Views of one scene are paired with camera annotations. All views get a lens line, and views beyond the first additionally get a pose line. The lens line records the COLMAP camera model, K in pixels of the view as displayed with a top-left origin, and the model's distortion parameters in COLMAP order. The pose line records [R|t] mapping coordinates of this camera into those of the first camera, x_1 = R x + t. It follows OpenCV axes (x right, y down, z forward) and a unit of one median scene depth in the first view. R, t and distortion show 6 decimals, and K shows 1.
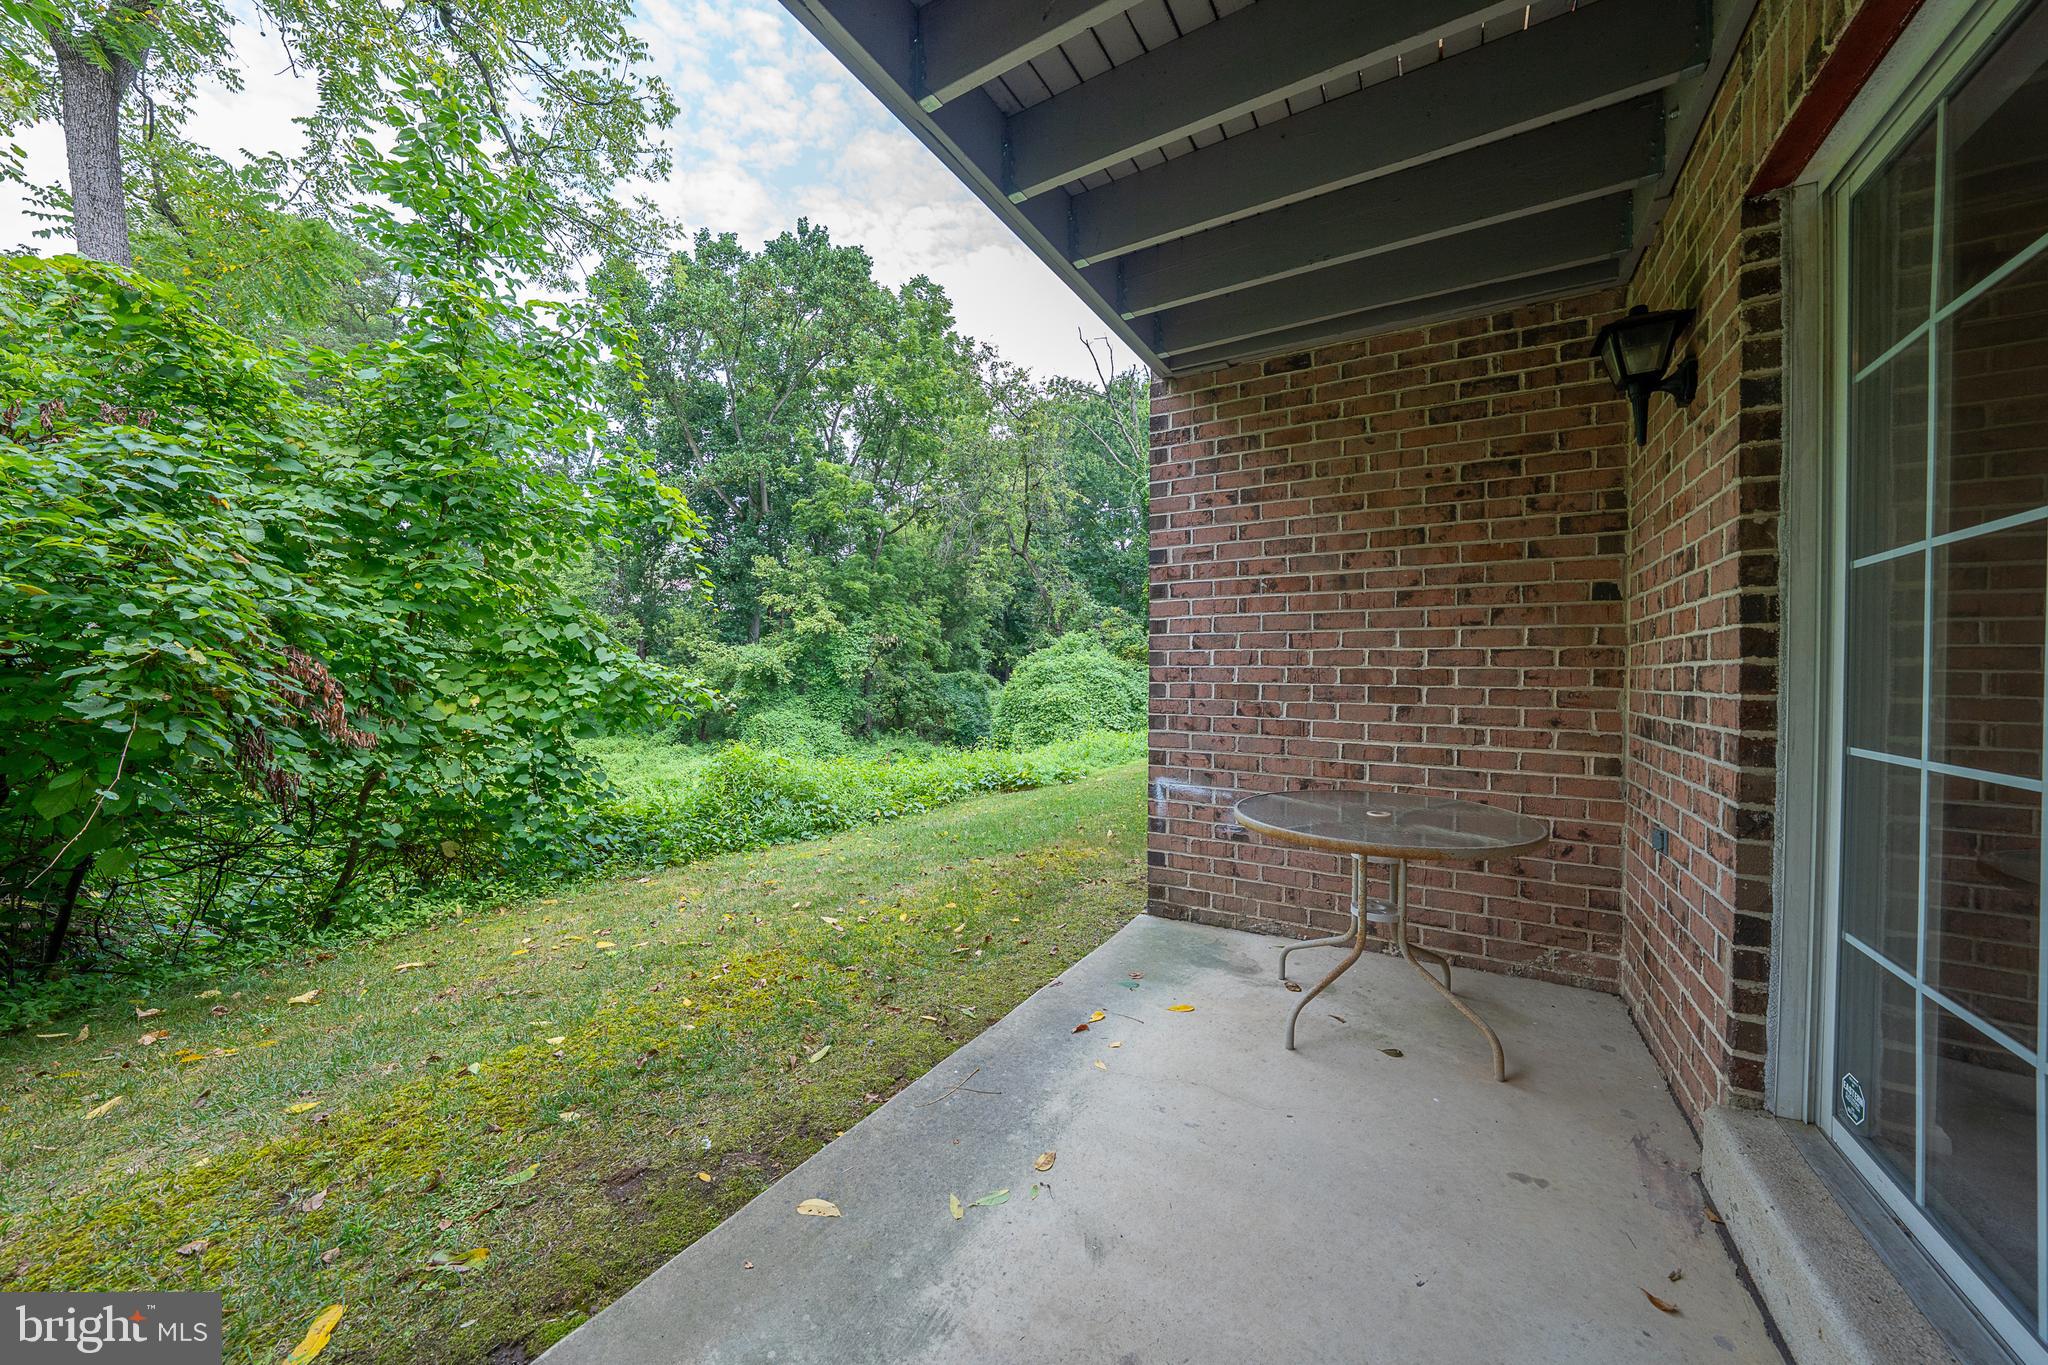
lens RADIAL K [[705.5, 0, 1027.2], [0, 705.5, 675.7], [0, 0, 1]] dist [-0.014653, 0.001995]
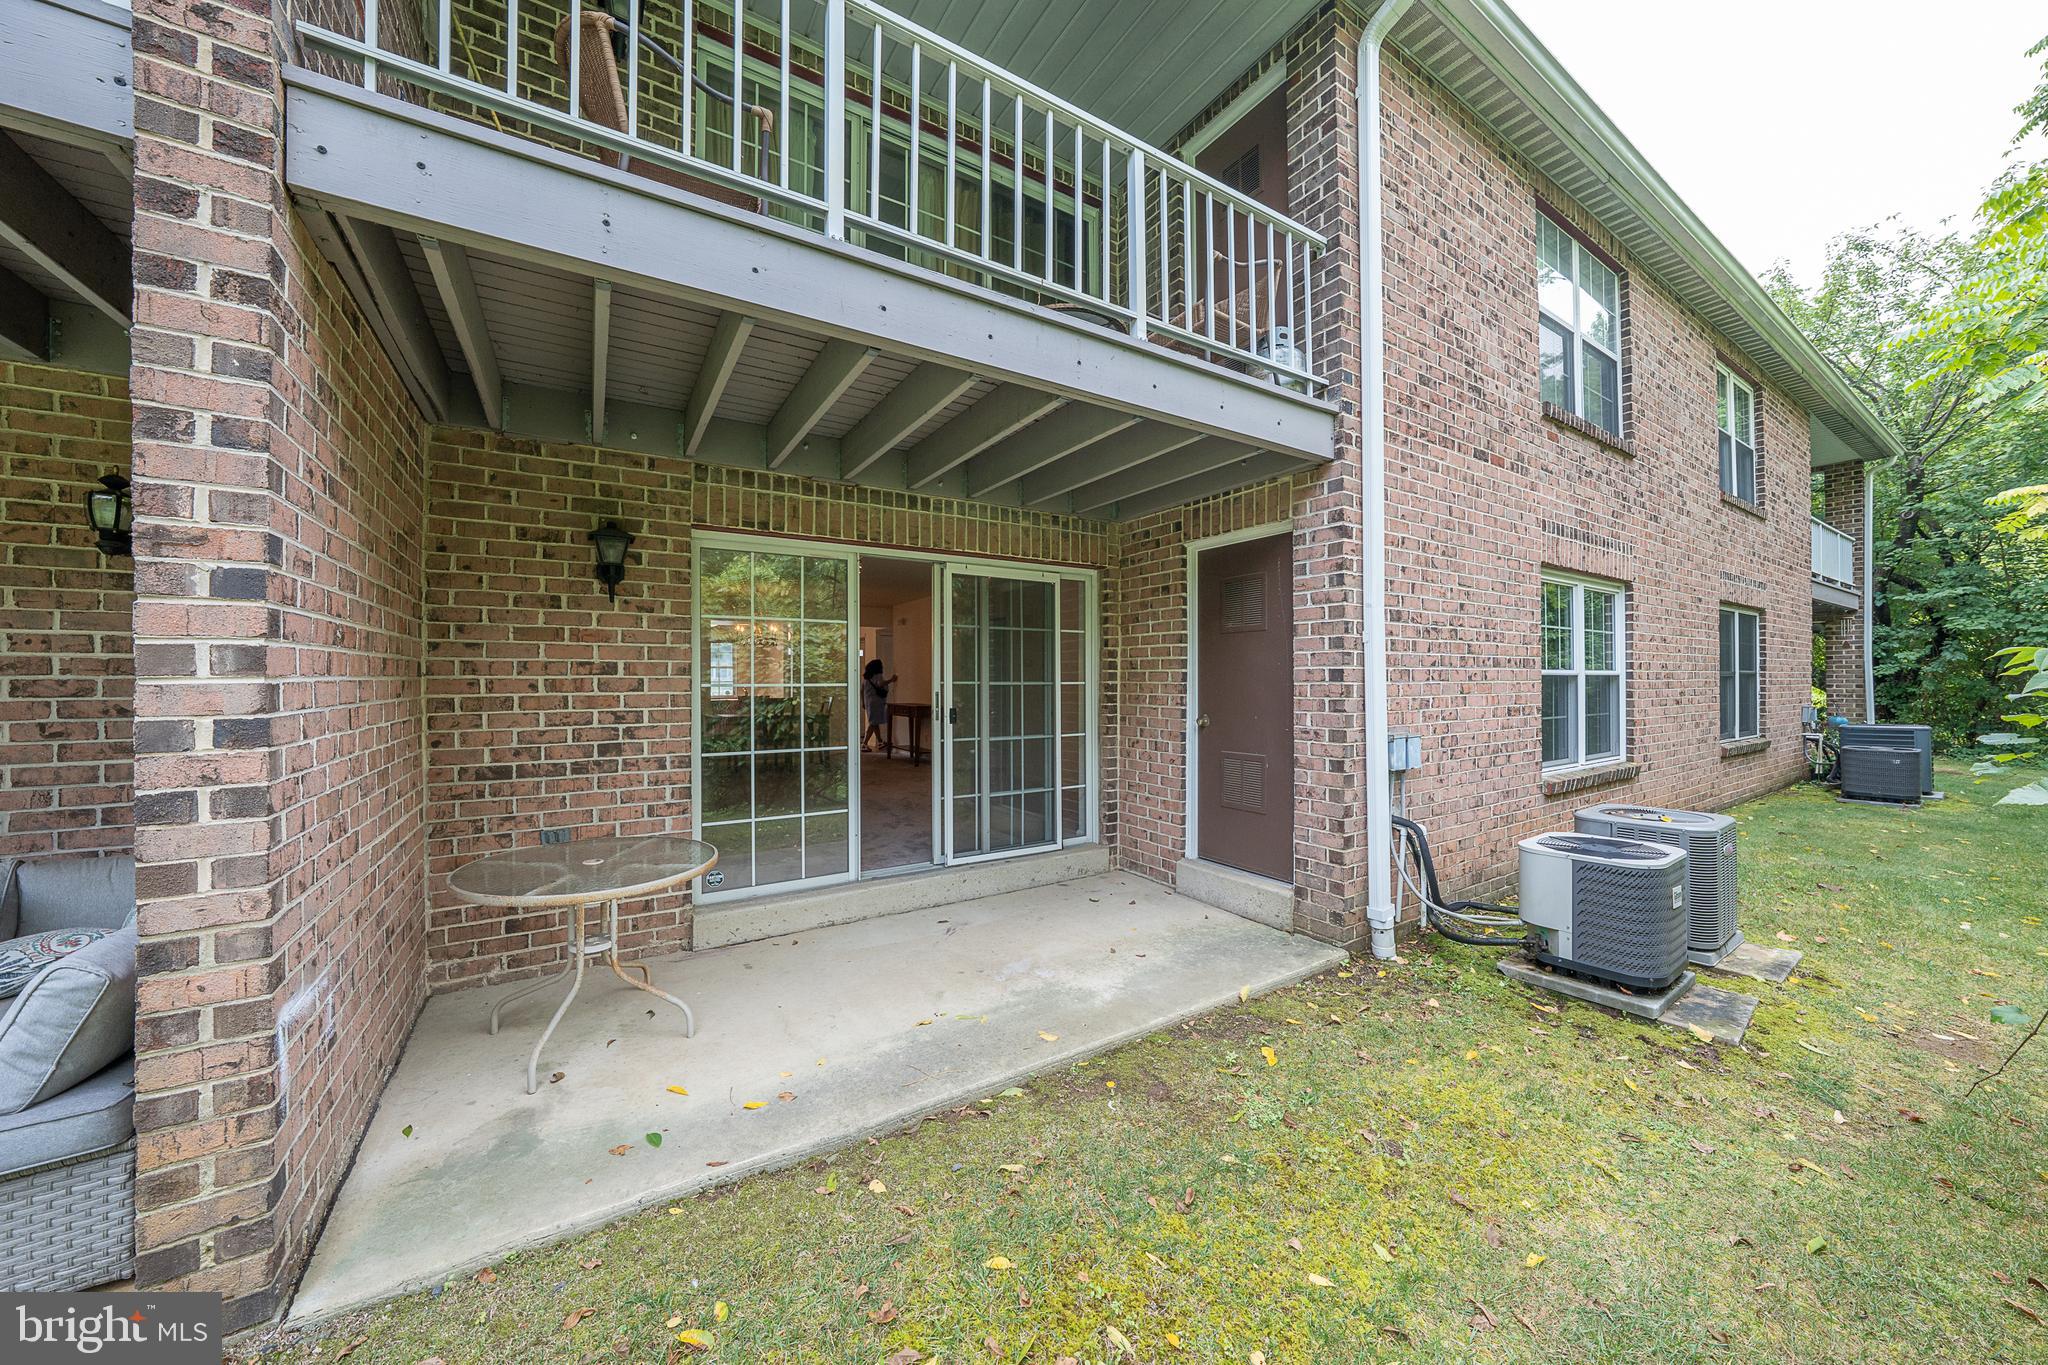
lens RADIAL K [[705.5, 0, 1031.7], [0, 705.5, 679.3], [0, 0, 1]] dist [-0.014653, 0.001995]
pose [[-0.891691, -0.008256, 0.452568, -0.572304], [-0.005035, 0.999953, 0.008321, -0.104091], [-0.452616, 0.005141, -0.891691, 1.394794]]
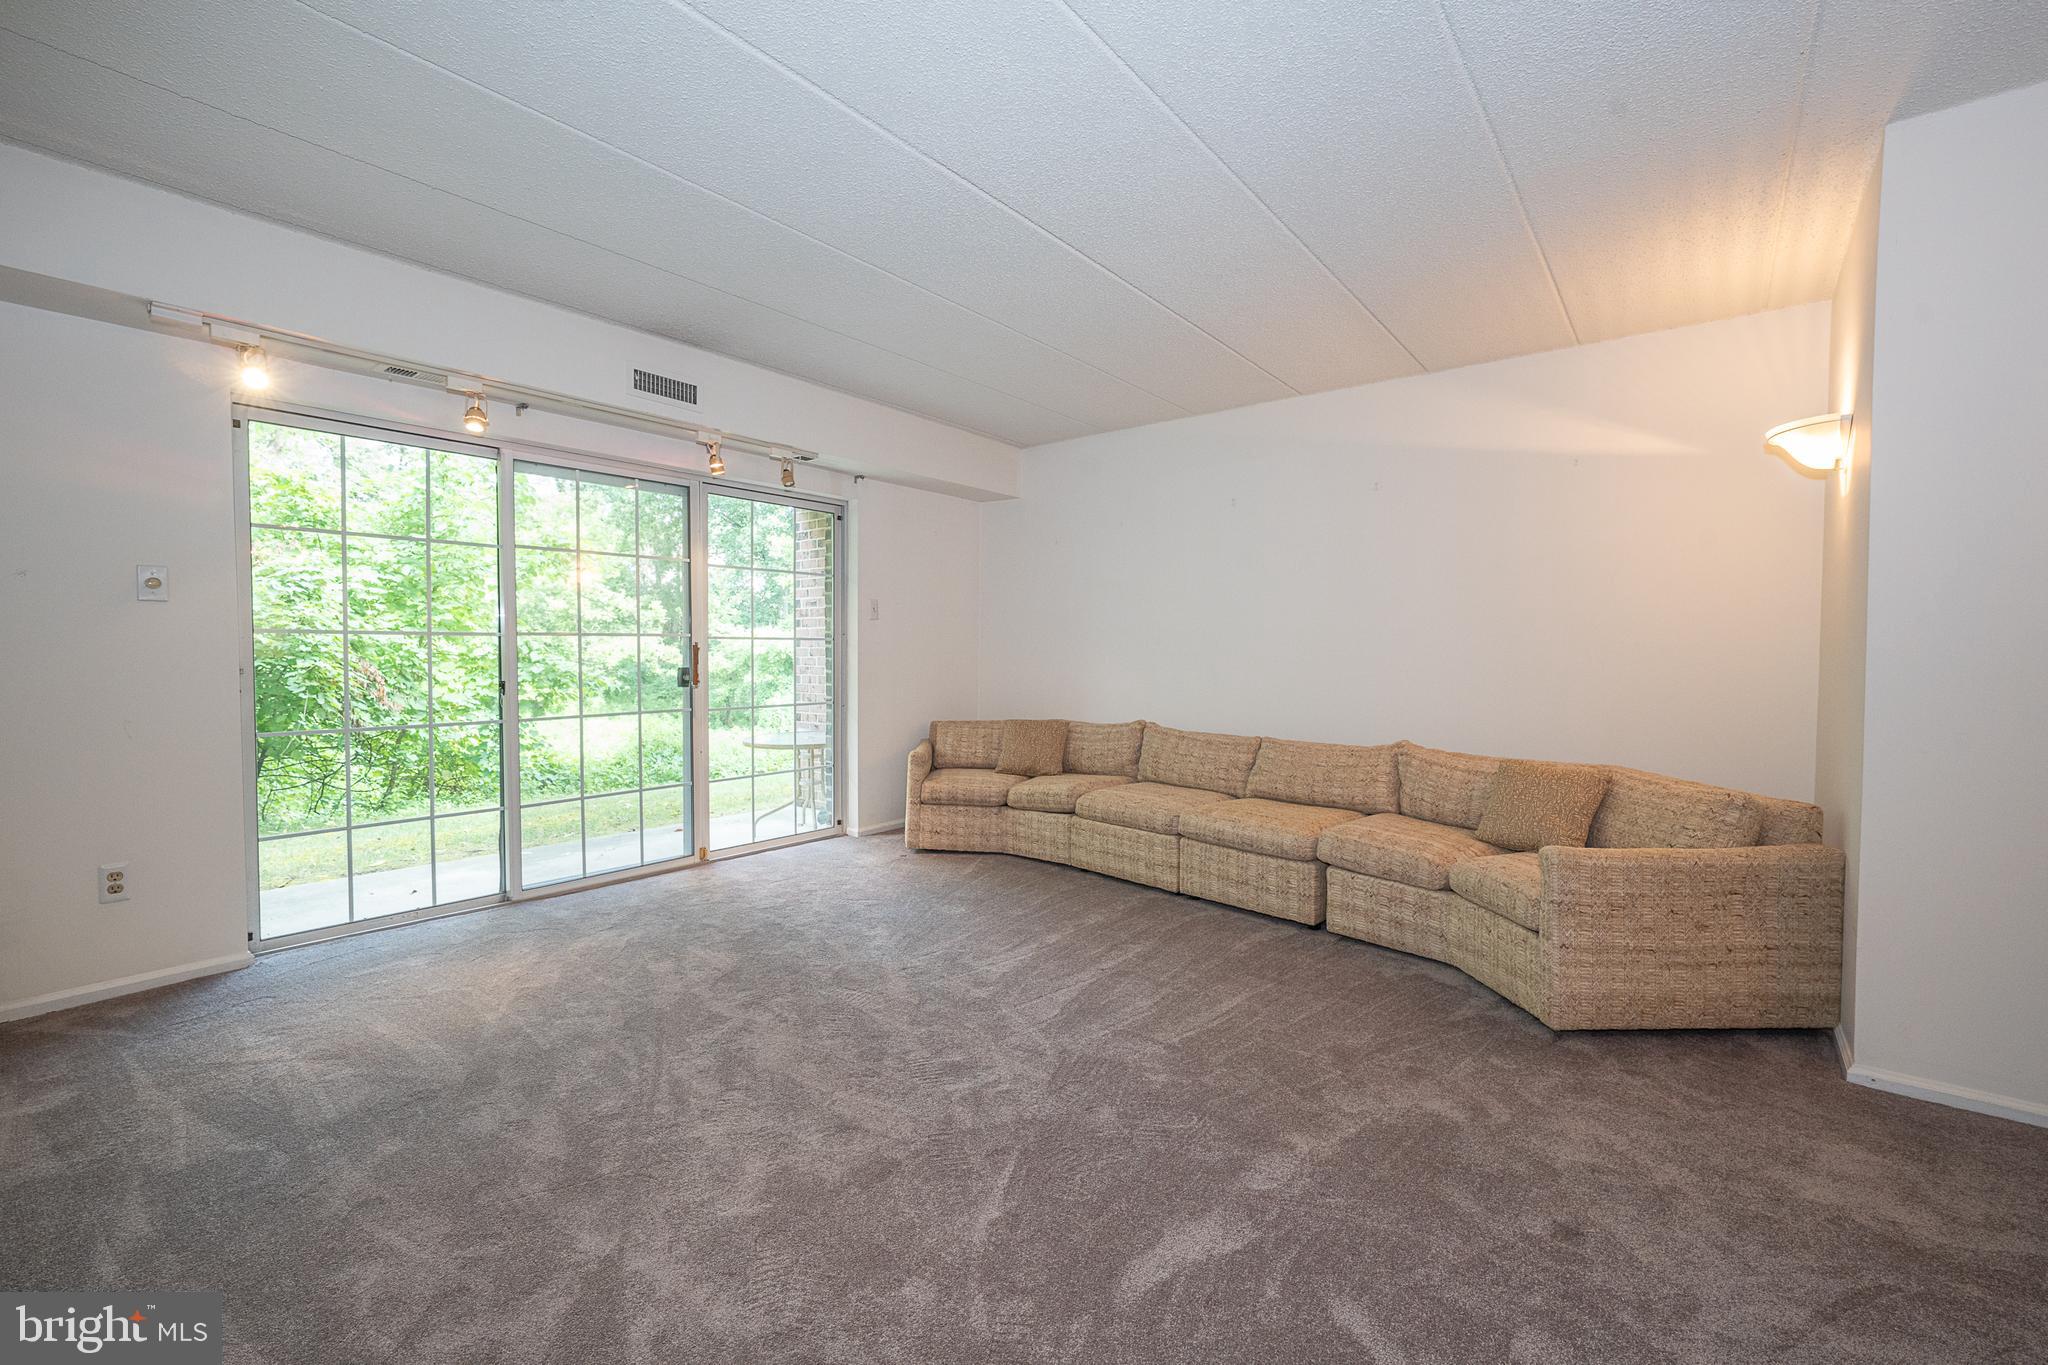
lens RADIAL K [[856.3, 0, 1026.5], [0, 856.3, 671.9], [0, 0, 1]] dist [0.001289, 0.000016]
pose [[0.990527, -0.002367, -0.137295, 1.357698], [0.005210, 0.999779, 0.020349, -0.048844], [0.137216, -0.020871, 0.990321, -1.359491]]
